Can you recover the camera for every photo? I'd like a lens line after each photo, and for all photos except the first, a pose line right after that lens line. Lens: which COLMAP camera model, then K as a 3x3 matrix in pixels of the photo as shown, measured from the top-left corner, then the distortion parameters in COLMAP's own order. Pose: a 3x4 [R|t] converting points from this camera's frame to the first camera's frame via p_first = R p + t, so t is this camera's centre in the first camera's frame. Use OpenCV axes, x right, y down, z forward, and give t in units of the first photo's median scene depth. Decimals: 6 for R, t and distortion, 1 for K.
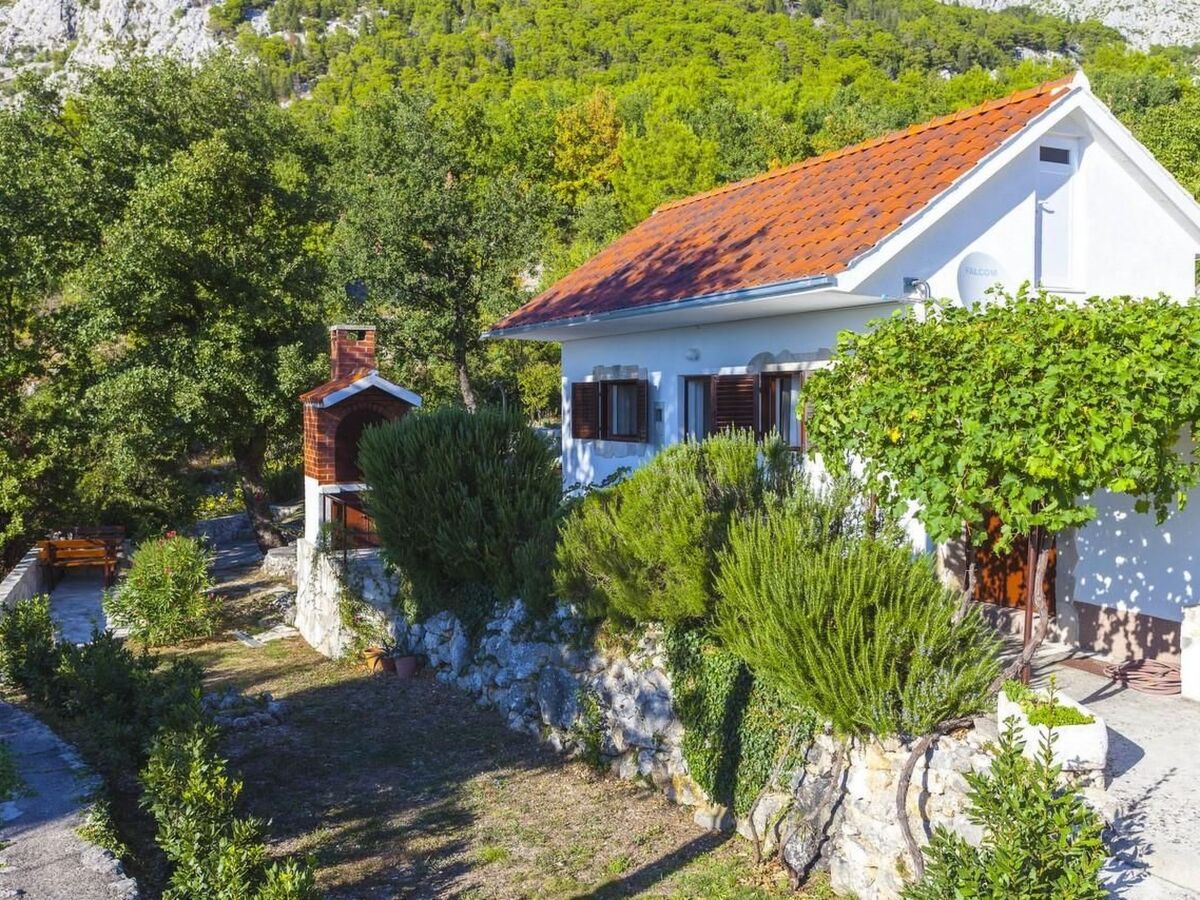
lens RADIAL K [[1028.8, 0, 615.7], [0, 1028.8, 434.0], [0, 0, 1]] dist [0.006308, -0.010328]
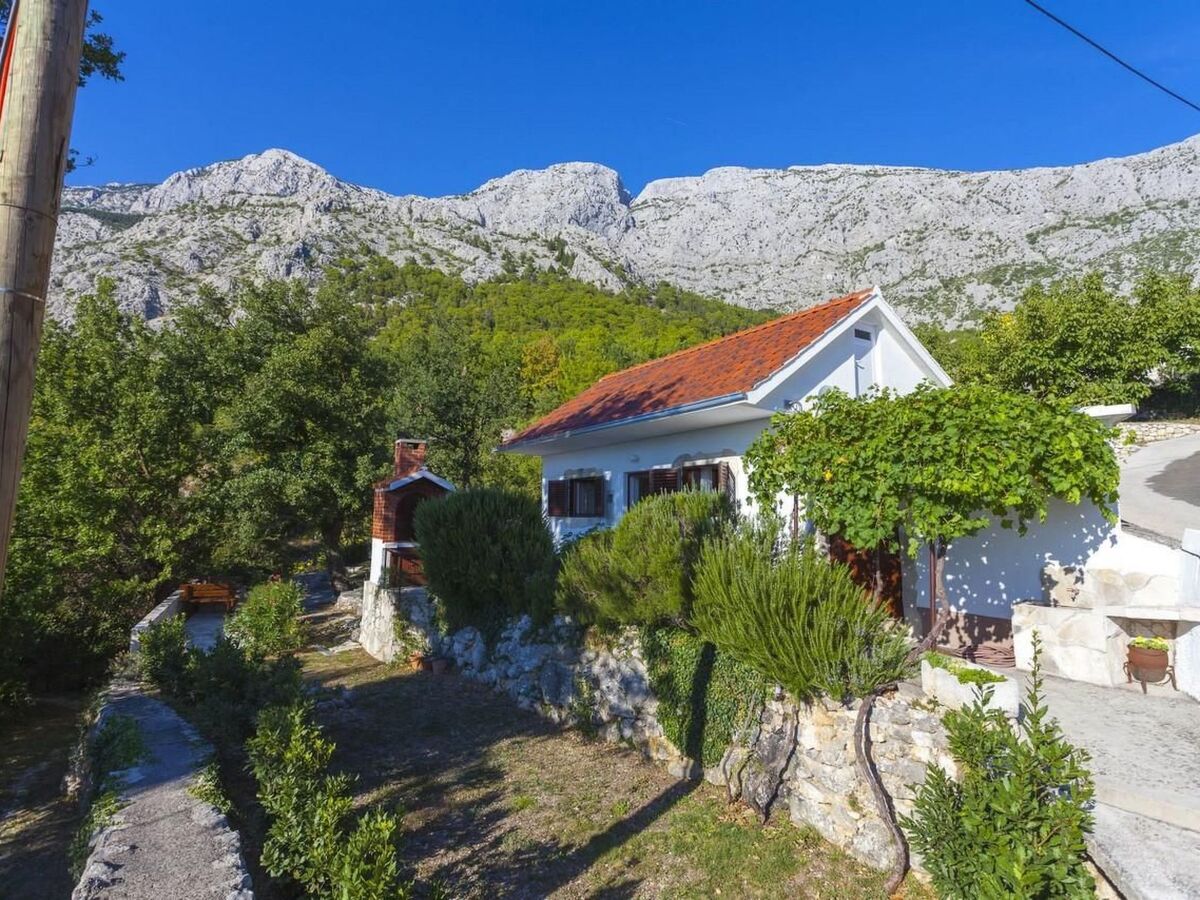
lens RADIAL K [[599.9, 0, 600.0], [0, 599.9, 450.0], [0, 0, 1]] dist [-0.003402, 0.001020]
pose [[0.996184, 0.021010, 0.084711, -0.068007], [-0.008503, 0.989339, -0.145384, 0.054083], [-0.086862, 0.144109, 0.985742, 0.126825]]
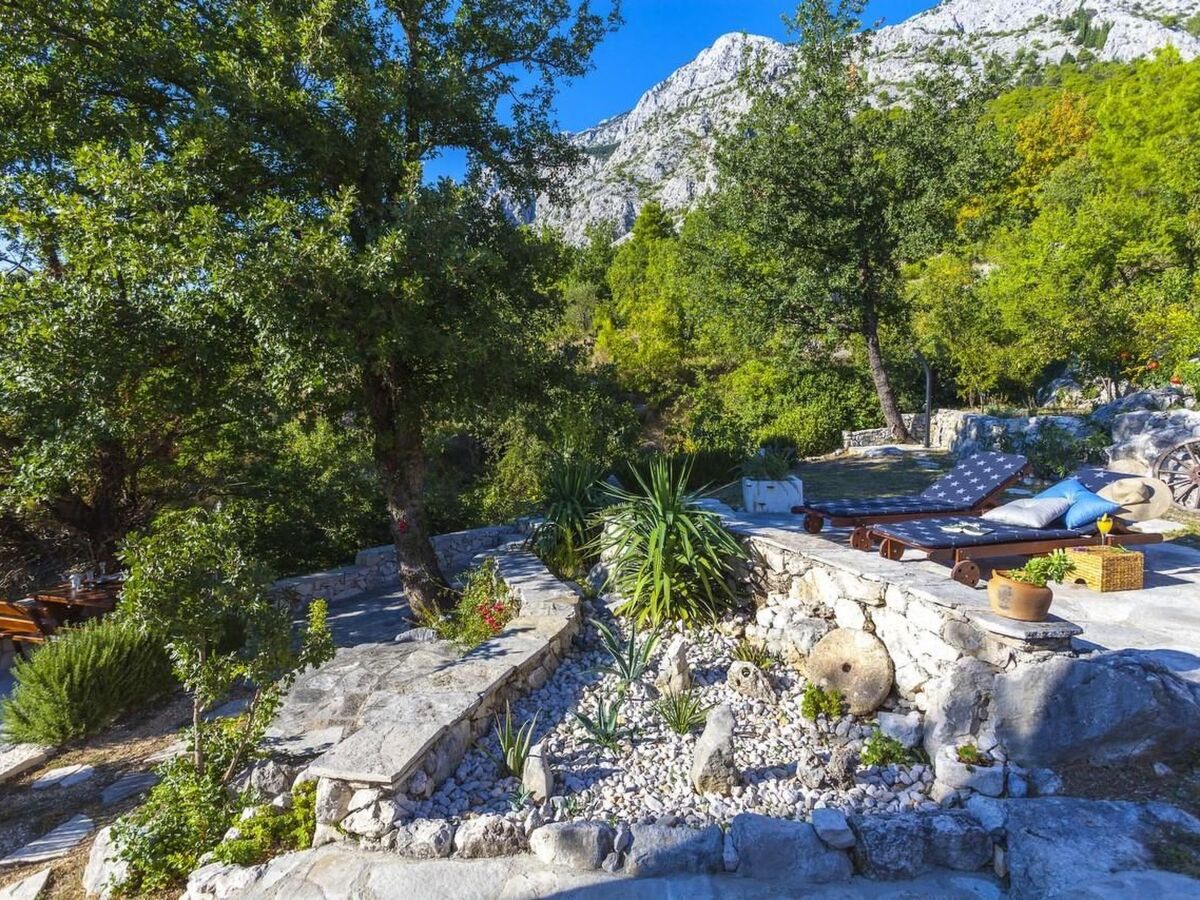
lens RADIAL K [[599.9, 0, 600.0], [0, 599.9, 450.0], [0, 0, 1]] dist [-0.003402, 0.001020]
pose [[0.802836, 0.053216, -0.593820, -0.120366], [-0.021586, 0.997950, 0.060250, -0.009054], [0.595809, -0.035553, 0.802339, 1.600318]]
